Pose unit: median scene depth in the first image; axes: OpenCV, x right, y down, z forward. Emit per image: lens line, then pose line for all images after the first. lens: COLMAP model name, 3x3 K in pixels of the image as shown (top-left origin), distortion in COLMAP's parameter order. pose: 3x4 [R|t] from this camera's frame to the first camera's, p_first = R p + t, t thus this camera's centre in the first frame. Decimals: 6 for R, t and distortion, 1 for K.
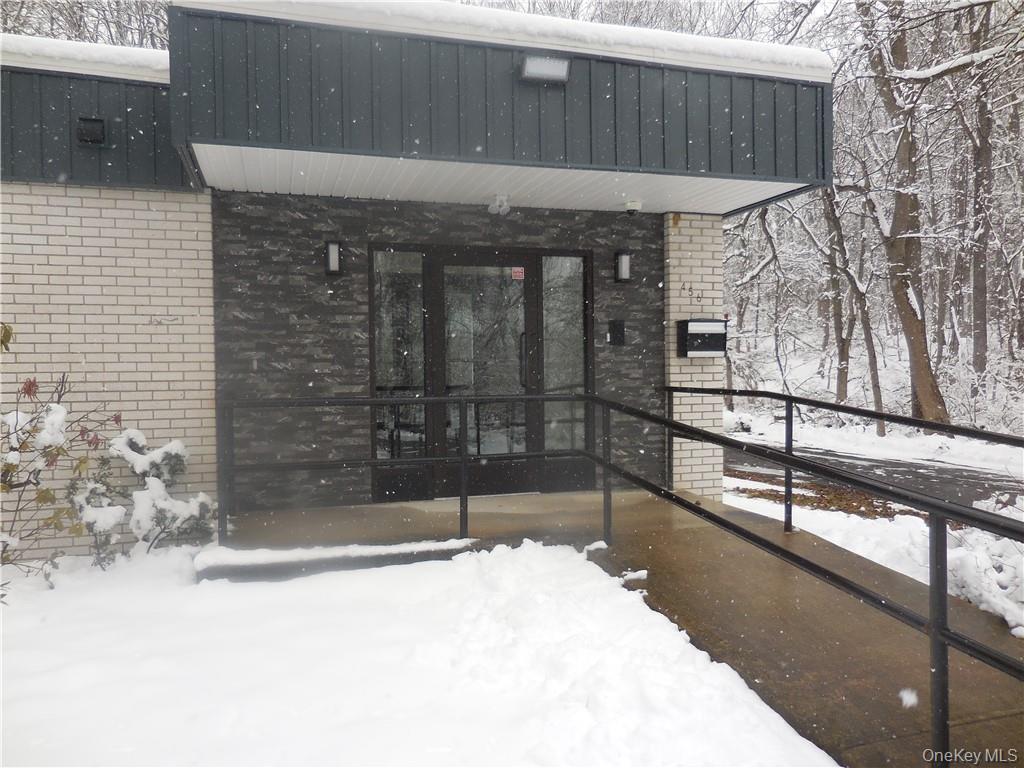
lens RADIAL K [[771.7, 0, 511.5], [0, 771.7, 390.0], [0, 0, 1]] dist [0.007599, 0.006180]
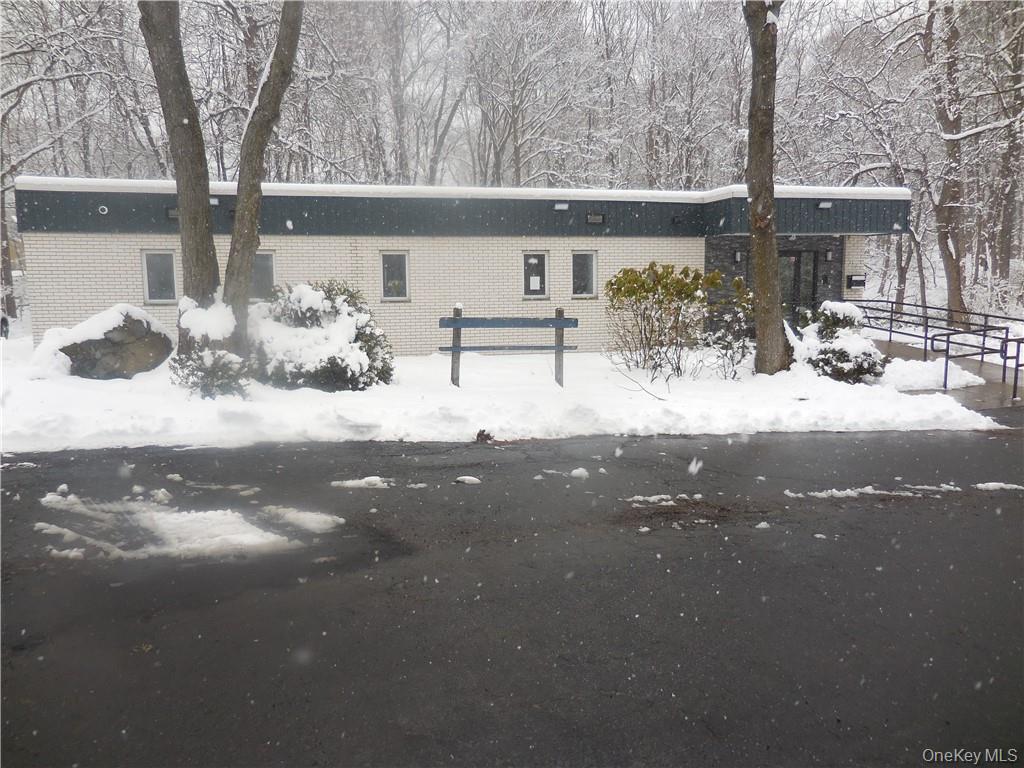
lens RADIAL K [[771.7, 0, 511.5], [0, 771.7, 390.0], [0, 0, 1]] dist [0.007599, 0.006180]
pose [[0.998688, 0.007365, -0.050684, -0.299824], [-0.001929, 0.994313, 0.106483, 0.009000], [0.051179, -0.106245, 0.993022, -0.657500]]
